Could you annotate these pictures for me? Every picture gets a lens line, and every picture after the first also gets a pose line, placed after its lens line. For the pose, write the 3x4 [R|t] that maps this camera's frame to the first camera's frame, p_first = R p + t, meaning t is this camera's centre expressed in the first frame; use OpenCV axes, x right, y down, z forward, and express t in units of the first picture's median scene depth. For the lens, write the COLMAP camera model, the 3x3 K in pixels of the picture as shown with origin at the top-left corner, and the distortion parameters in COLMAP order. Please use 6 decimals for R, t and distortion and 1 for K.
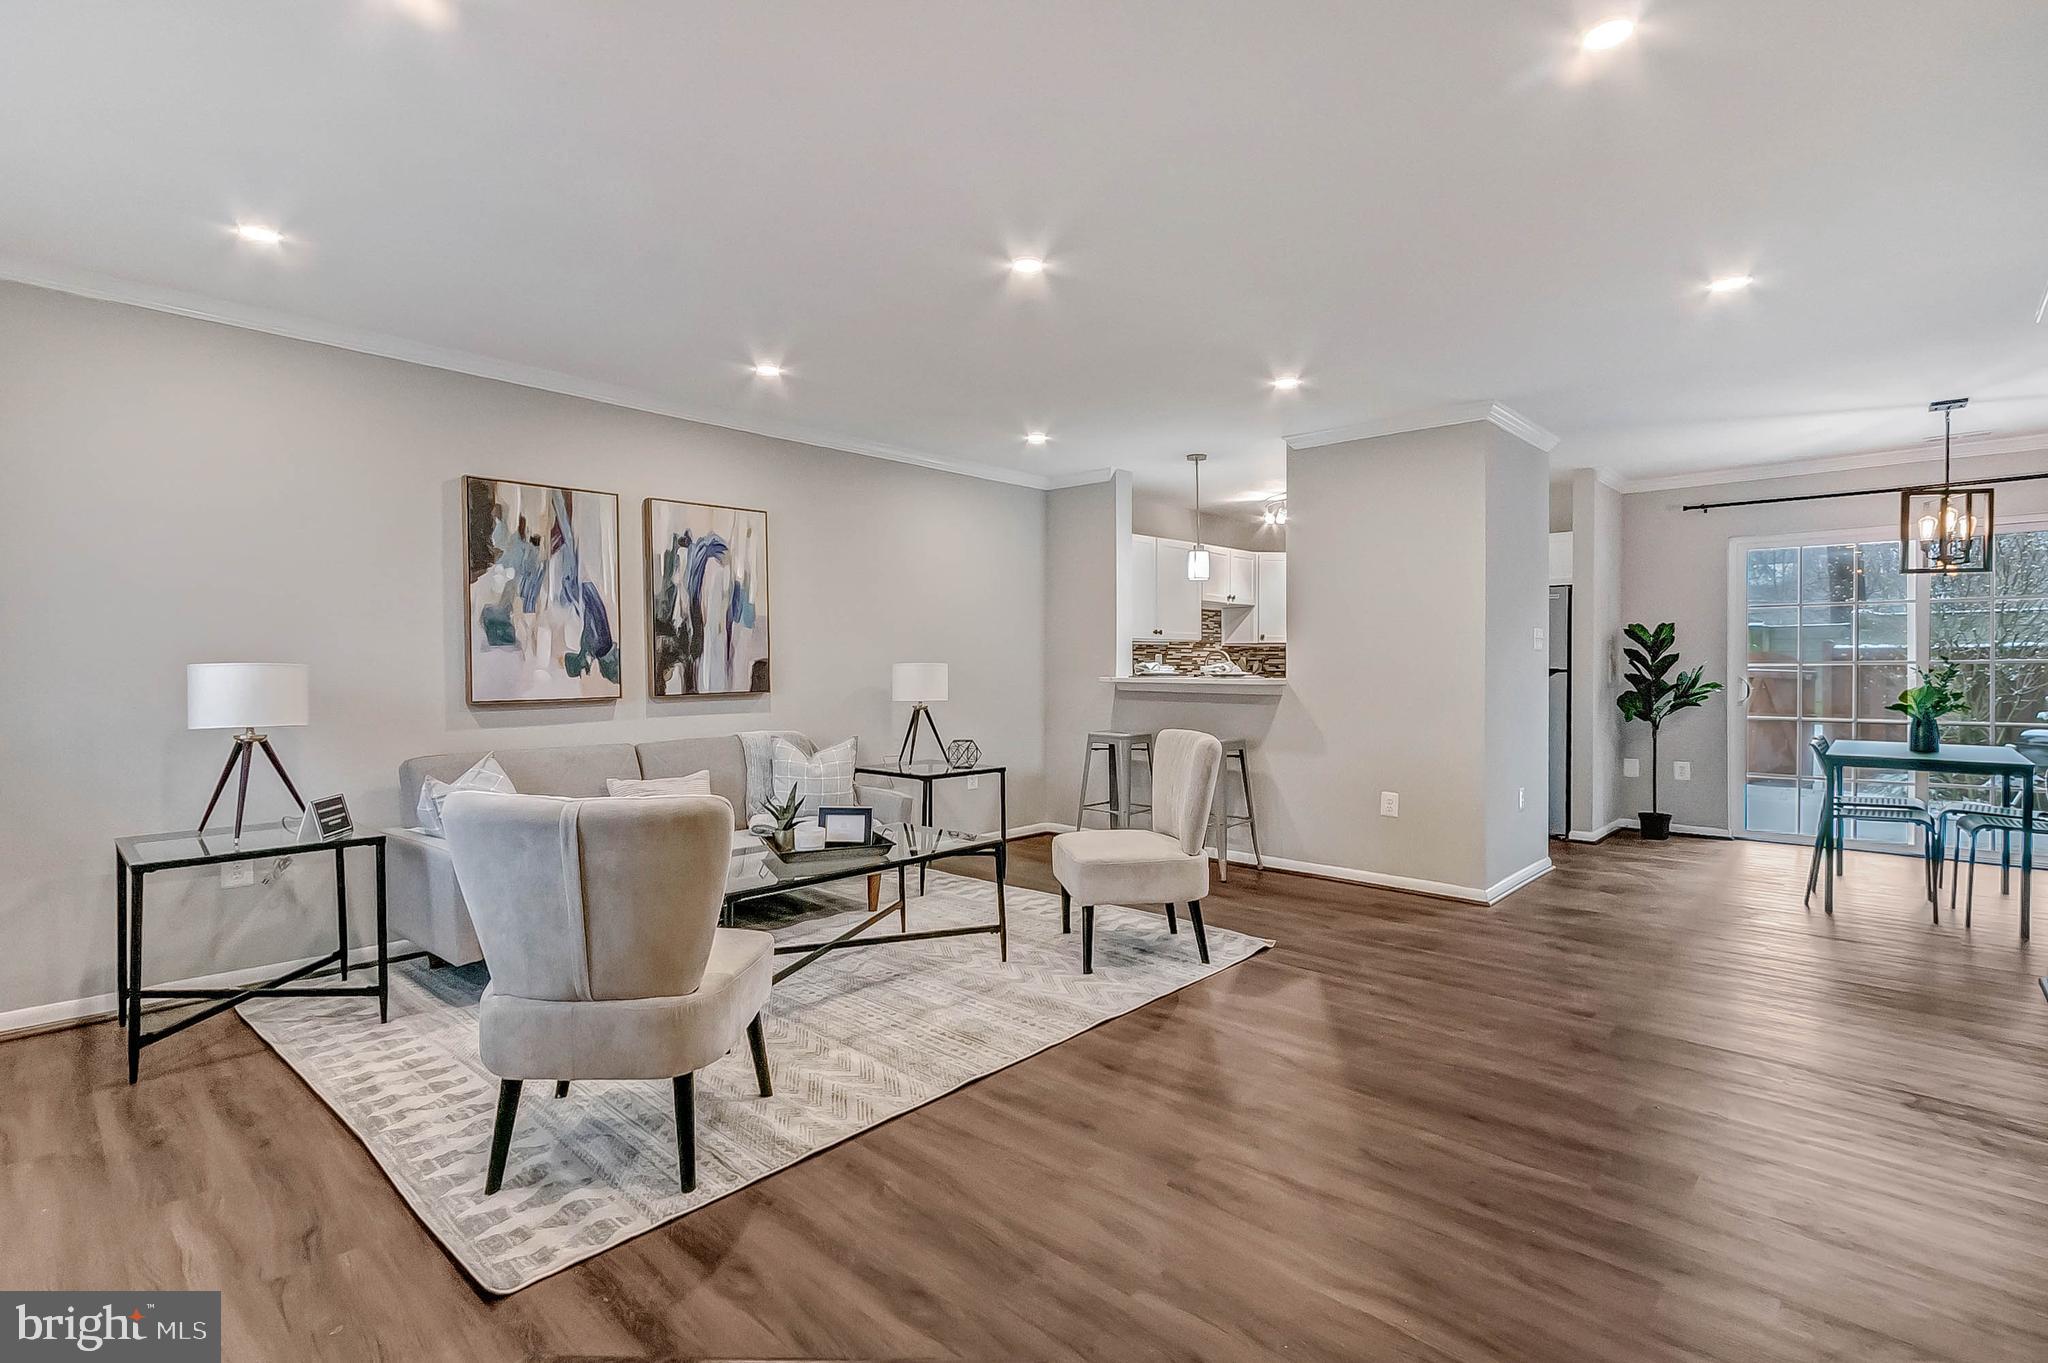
lens RADIAL K [[947.7, 0, 1015.0], [0, 947.7, 668.5], [0, 0, 1]] dist [-0.000005, -0.000240]
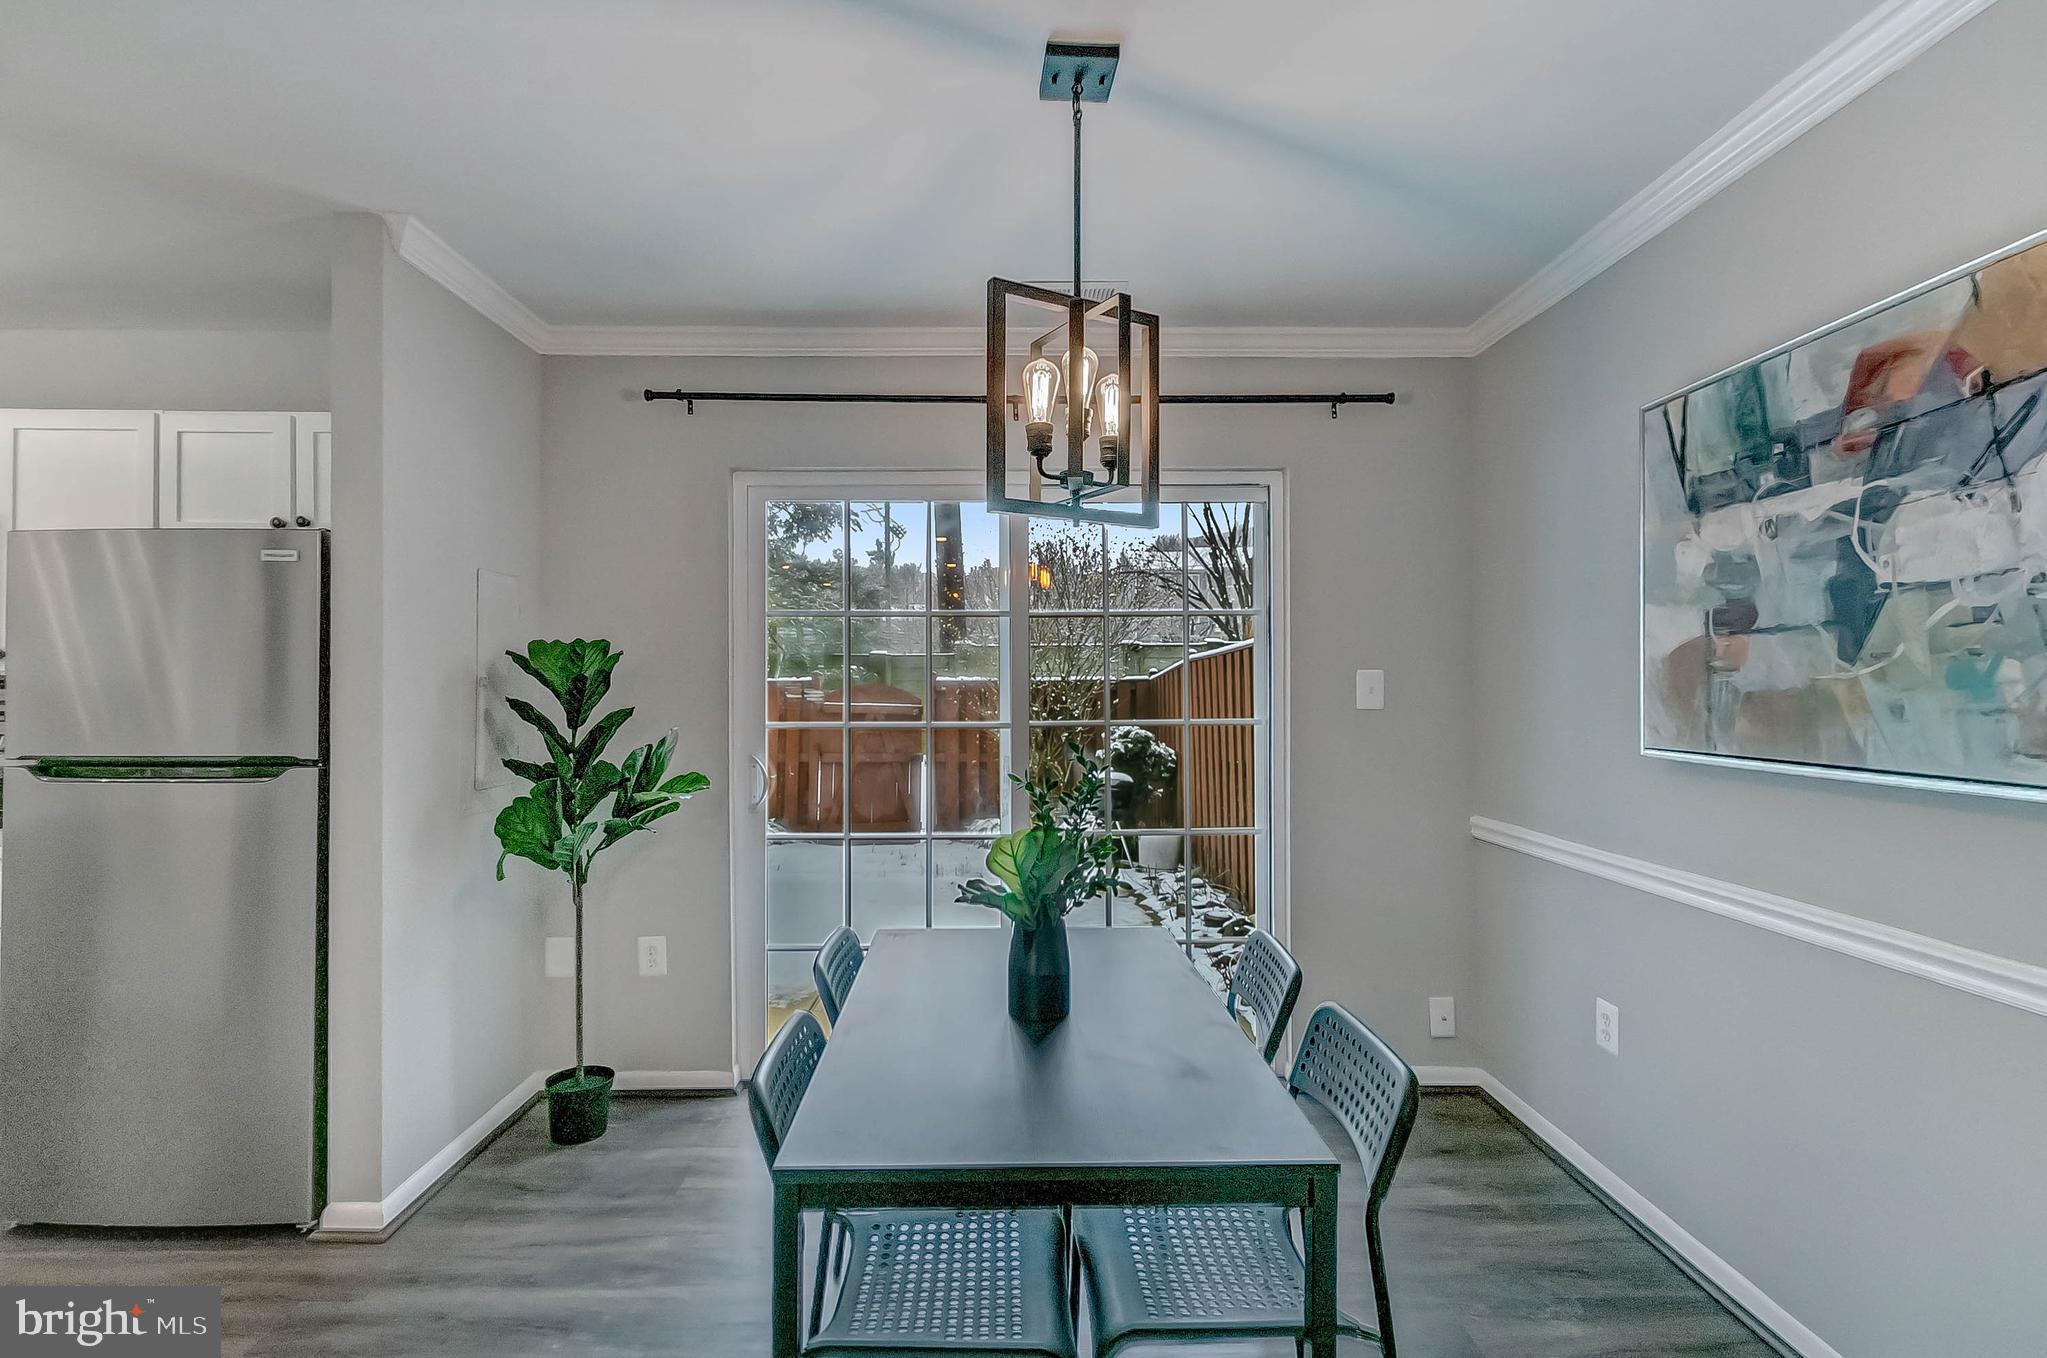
lens RADIAL K [[955.5, 0, 1013.7], [0, 955.5, 682.7], [0, 0, 1]] dist [0.001449, -0.001005]
pose [[0.715664, 0.002367, 0.698440, 0.715785], [0.002526, 0.999979, -0.005976, -0.034408], [-0.698440, 0.006041, 0.715643, 0.763836]]
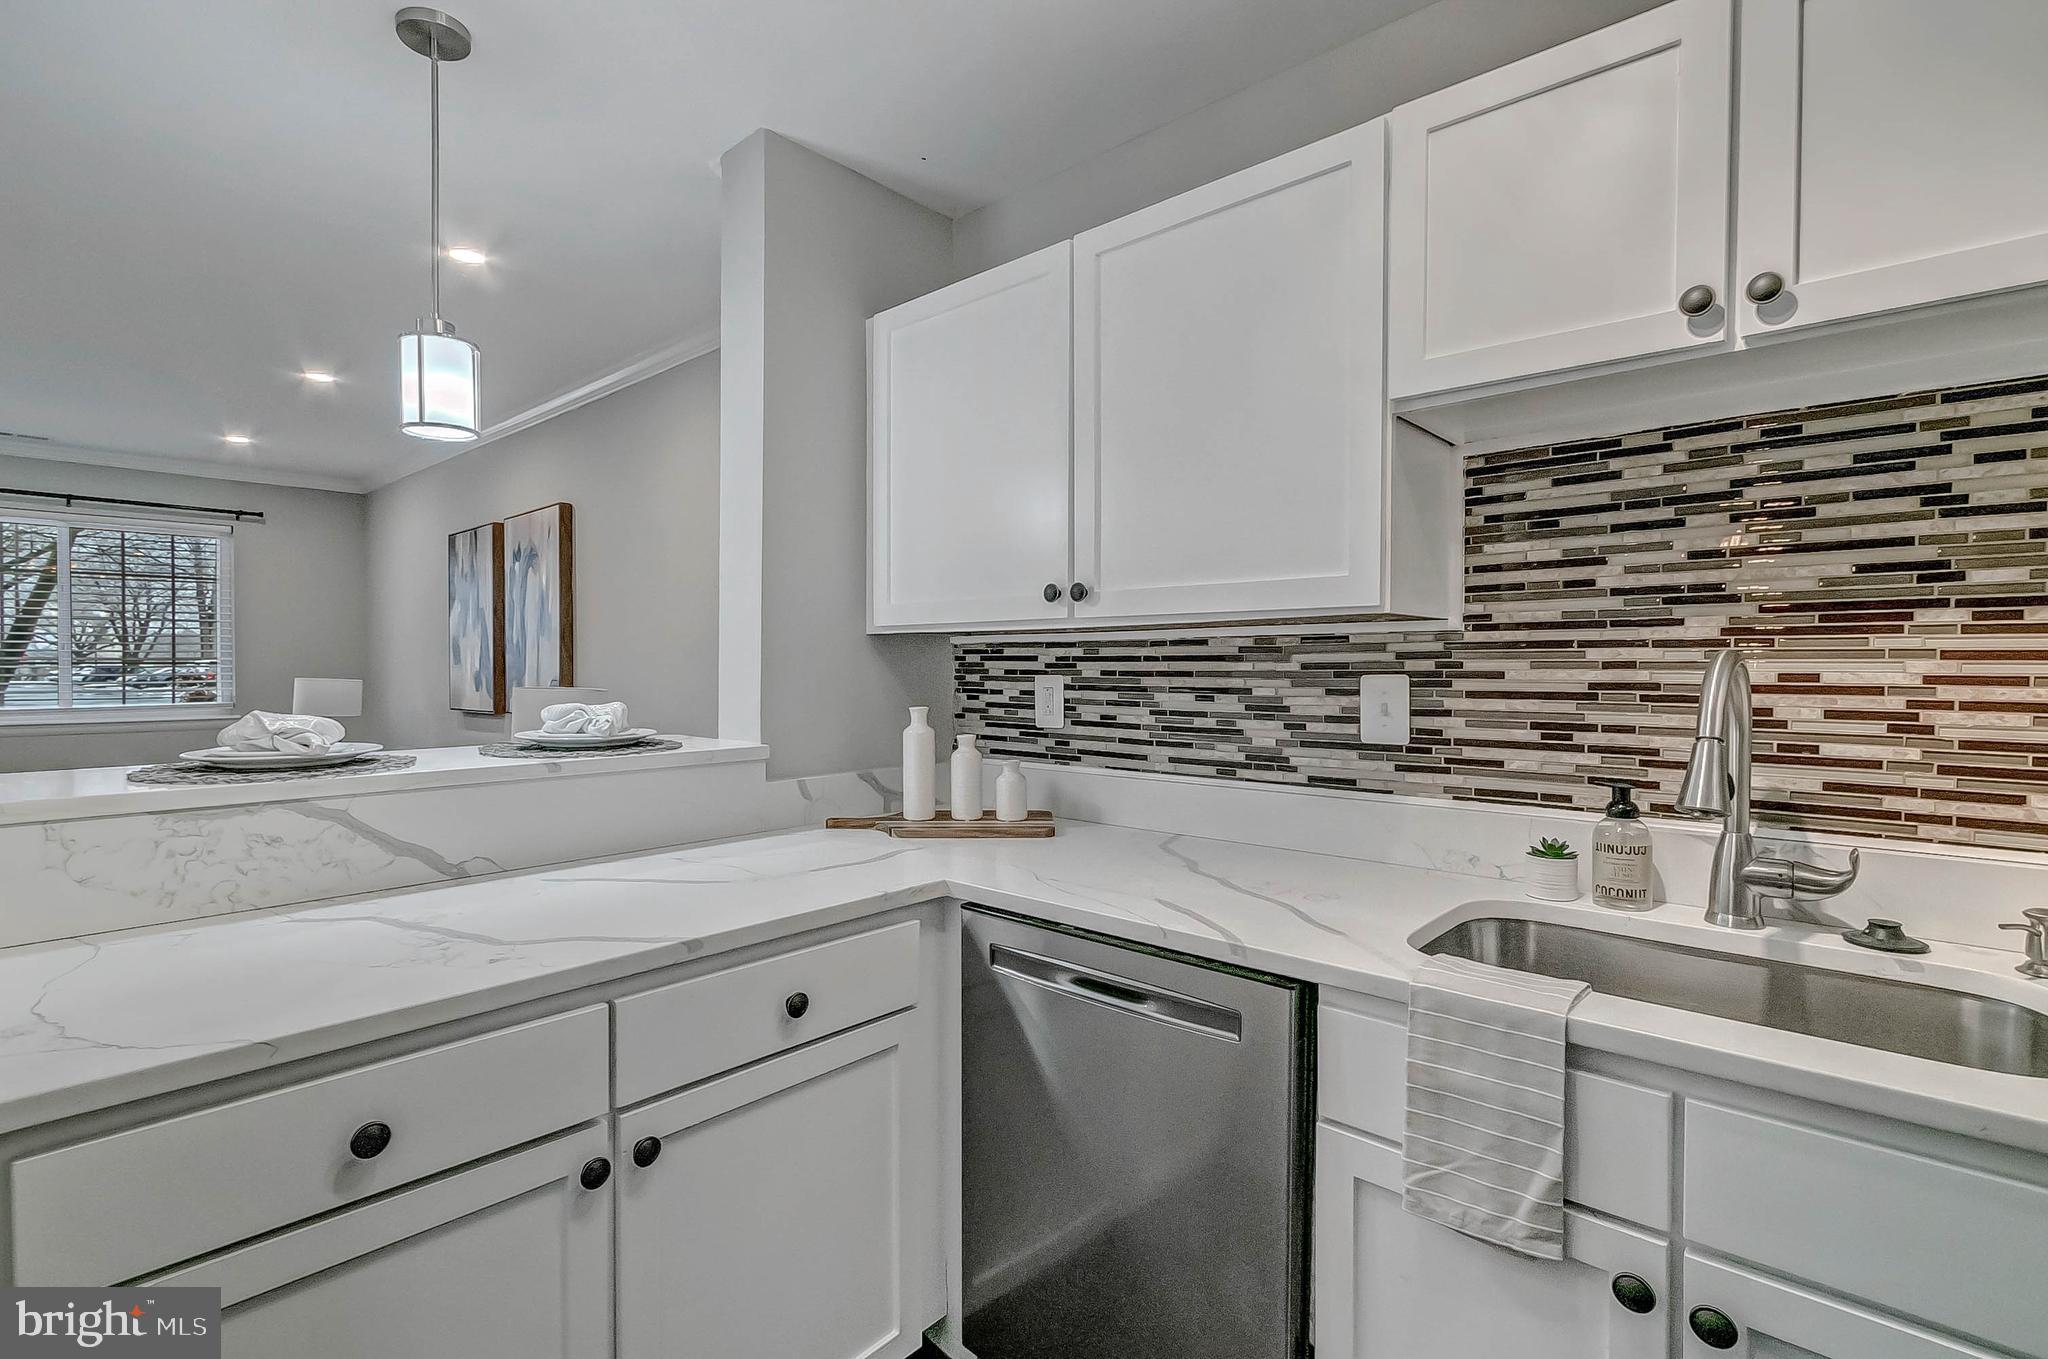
lens RADIAL K [[940.2, 0, 1016.3], [0, 940.2, 684.5], [0, 0, 1]] dist [-0.000983, -0.000428]
pose [[0.025355, 0.023101, -0.999412, 0.631301], [-0.007111, 0.999712, 0.022928, -0.028151], [0.999653, 0.006525, 0.025512, 1.490257]]
